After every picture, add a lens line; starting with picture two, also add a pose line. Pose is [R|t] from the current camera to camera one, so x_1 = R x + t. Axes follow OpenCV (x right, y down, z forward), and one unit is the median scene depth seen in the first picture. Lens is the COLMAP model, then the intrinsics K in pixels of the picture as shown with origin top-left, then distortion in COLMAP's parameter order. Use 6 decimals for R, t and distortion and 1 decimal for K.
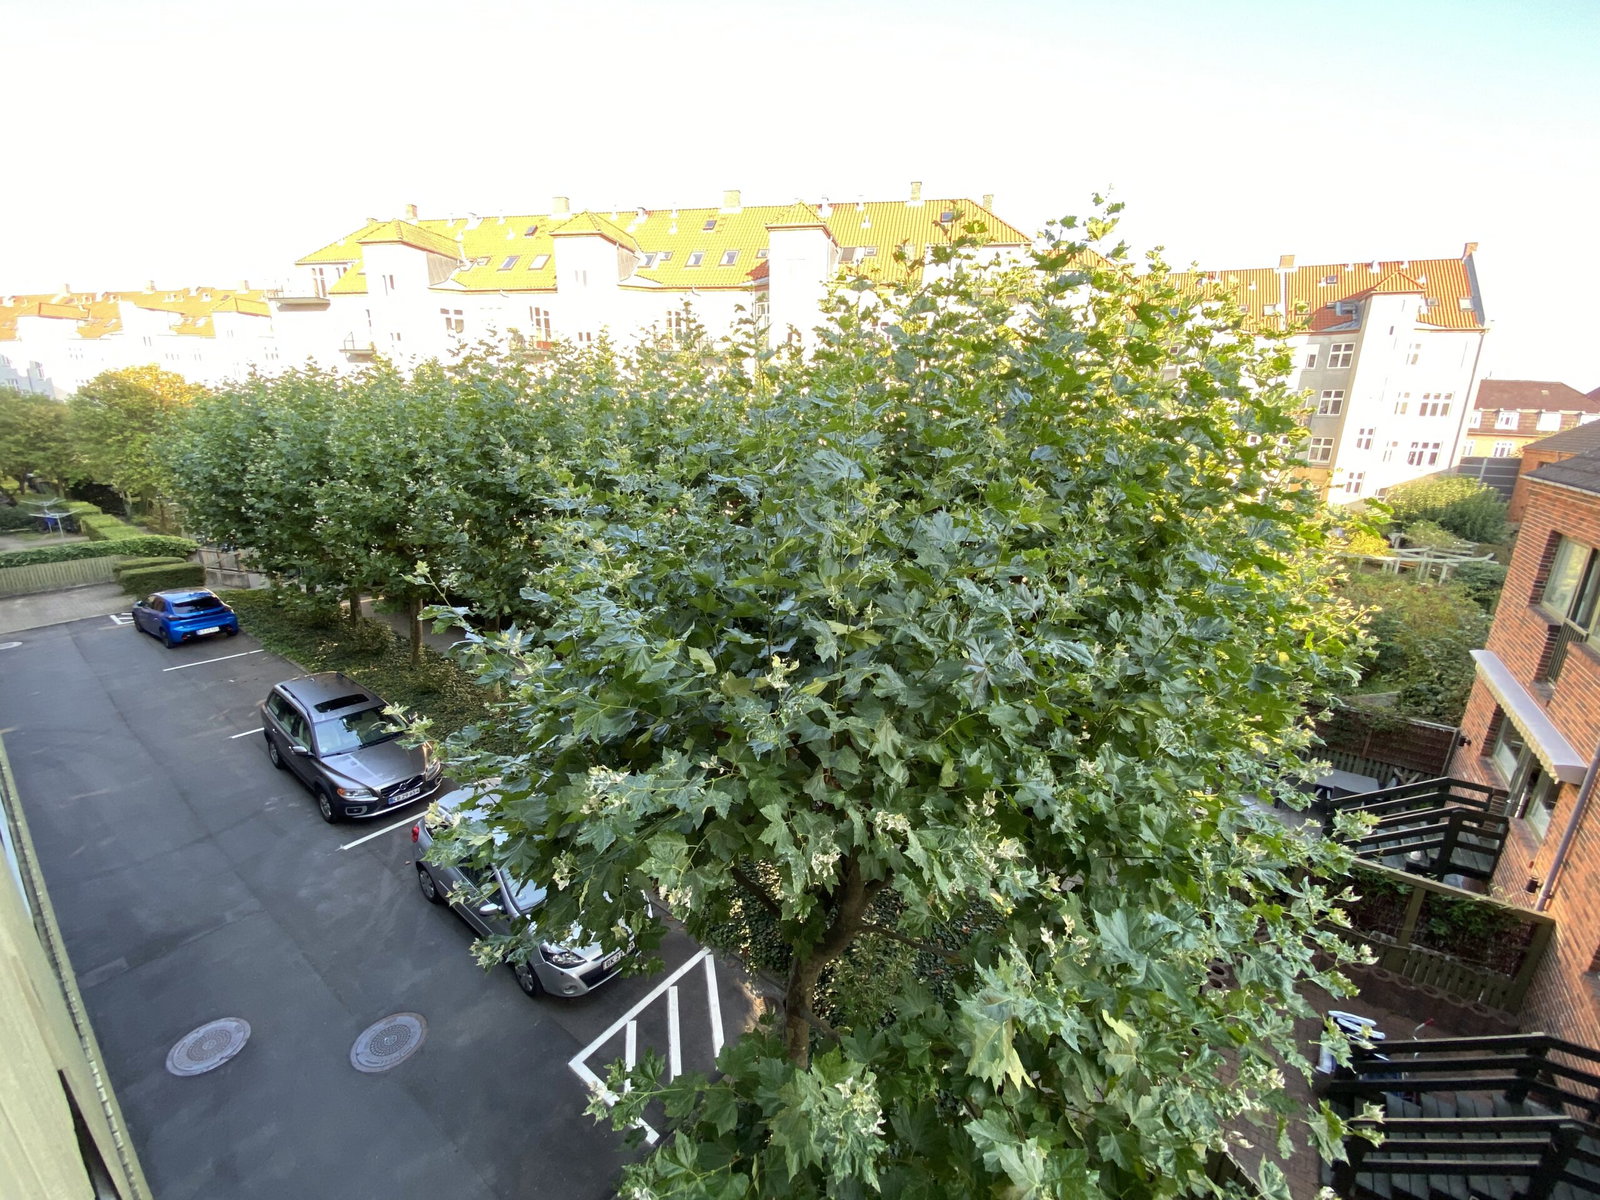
lens RADIAL K [[644.8, 0, 793.1], [0, 644.8, 602.6], [0, 0, 1]] dist [0.009396, -0.015216]
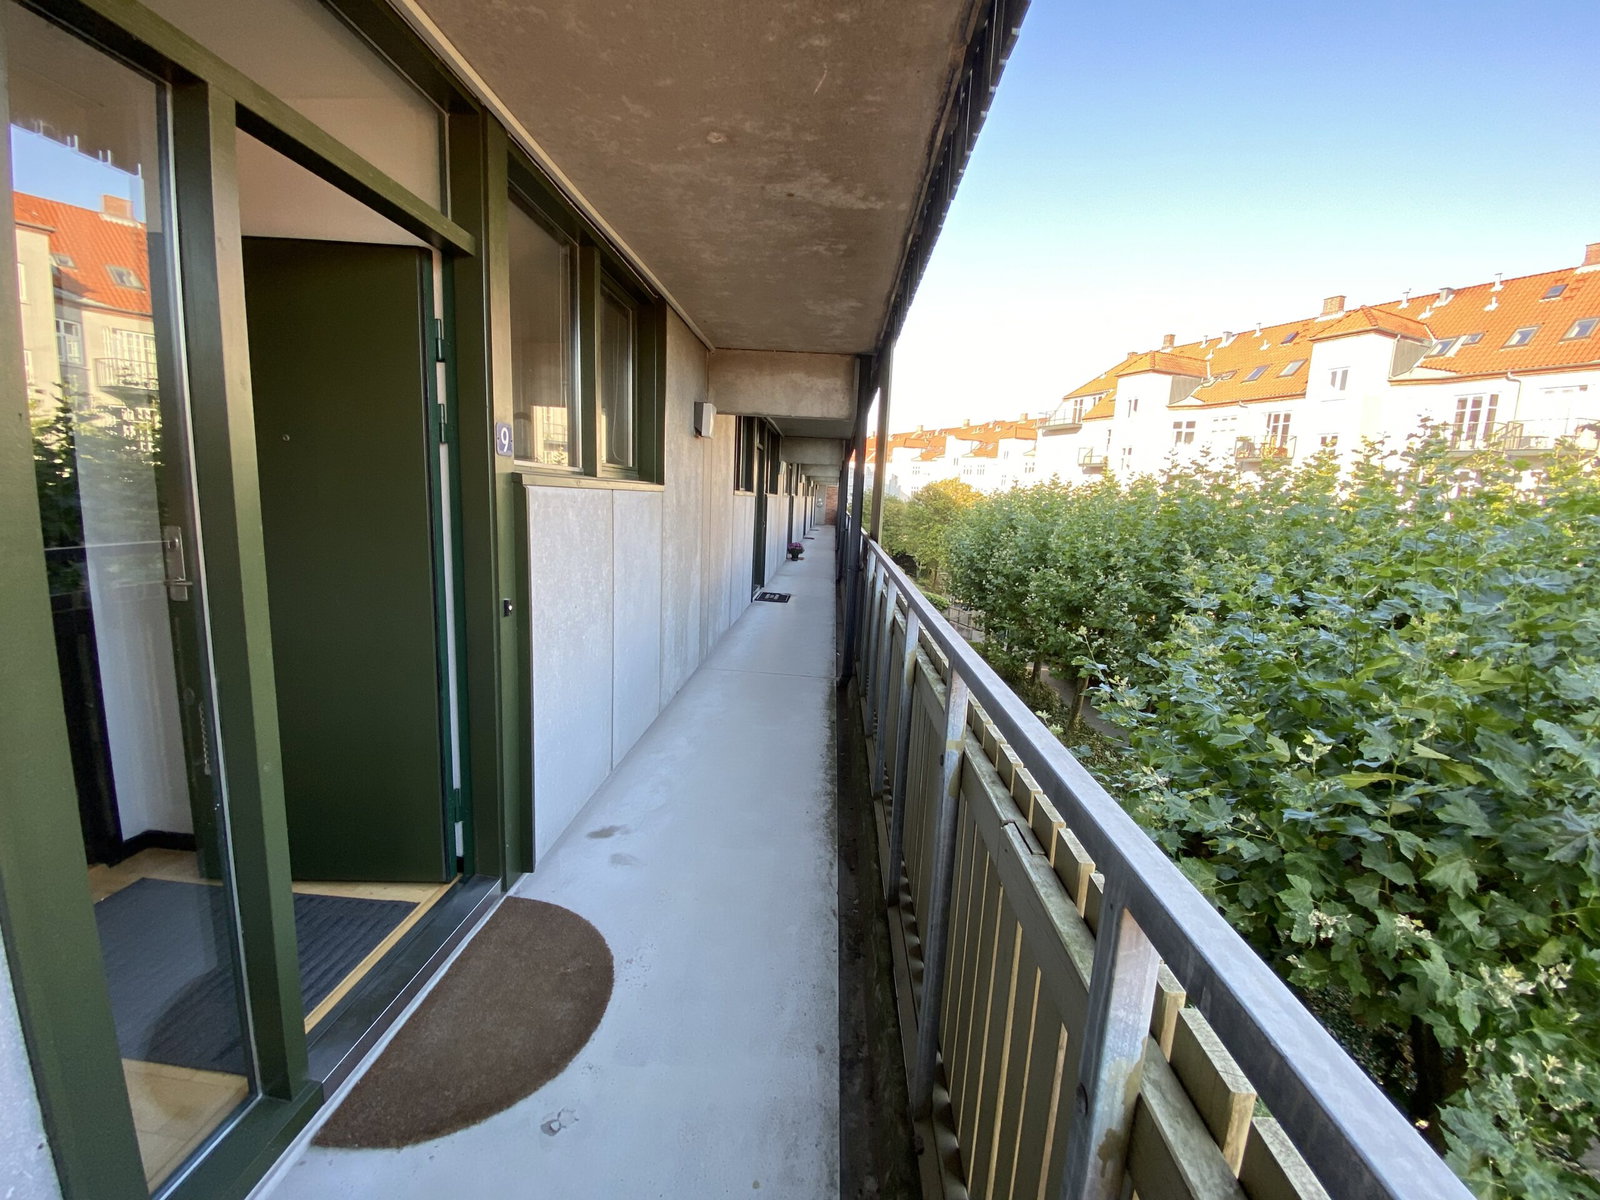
lens RADIAL K [[644.8, 0, 793.1], [0, 644.8, 602.6], [0, 0, 1]] dist [0.009396, -0.015216]
pose [[0.547187, 0.136517, -0.825802, 0.070788], [-0.257047, 0.966341, -0.010572, 0.016876], [0.796563, 0.218055, 0.563860, -0.096743]]
